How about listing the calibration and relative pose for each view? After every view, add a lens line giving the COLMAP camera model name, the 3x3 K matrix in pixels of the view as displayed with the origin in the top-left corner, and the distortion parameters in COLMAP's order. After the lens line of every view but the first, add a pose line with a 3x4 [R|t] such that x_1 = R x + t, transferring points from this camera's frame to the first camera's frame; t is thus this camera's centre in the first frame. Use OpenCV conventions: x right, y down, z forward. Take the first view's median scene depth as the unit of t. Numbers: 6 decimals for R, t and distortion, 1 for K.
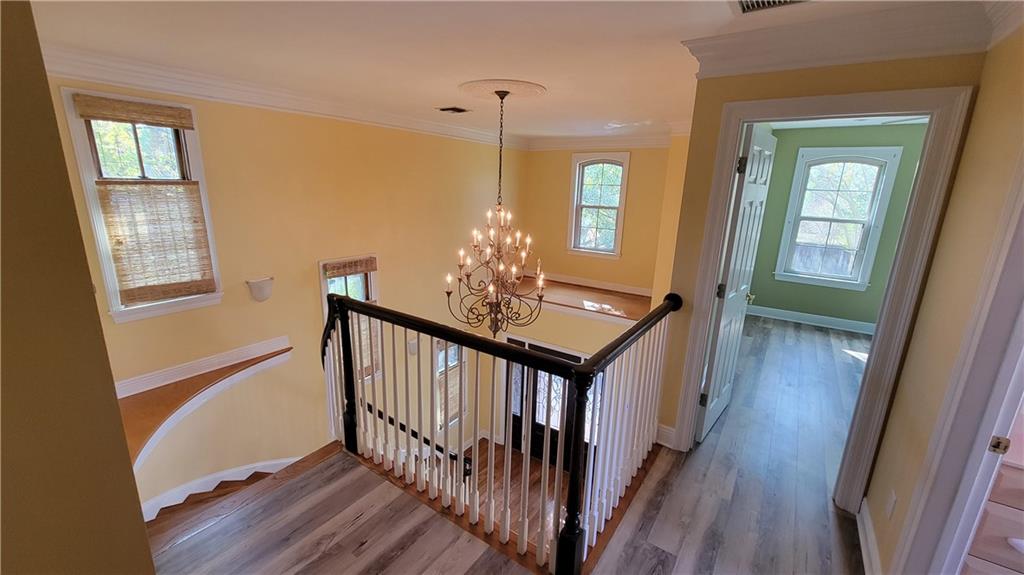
lens RADIAL K [[415.8, 0, 509.4], [0, 415.8, 292.1], [0, 0, 1]] dist [-0.004185, -0.000784]
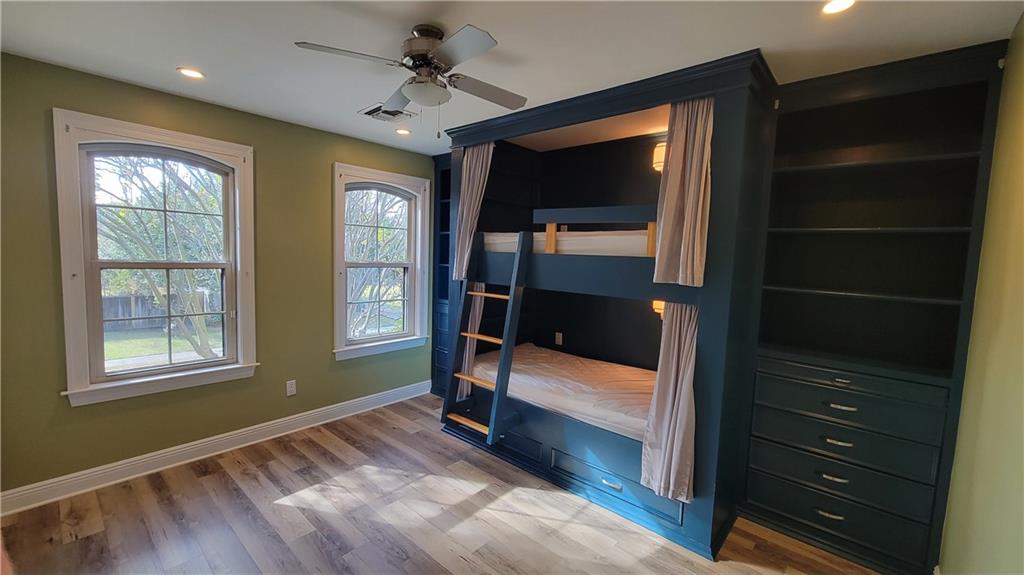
lens RADIAL K [[415.8, 0, 513.4], [0, 415.8, 292.7], [0, 0, 1]] dist [-0.004185, -0.000784]
pose [[0.105893, -0.111195, 0.988141, 0.297327], [0.213313, 0.973134, 0.086646, -0.091128], [-0.971228, 0.201608, 0.126767, 0.508608]]
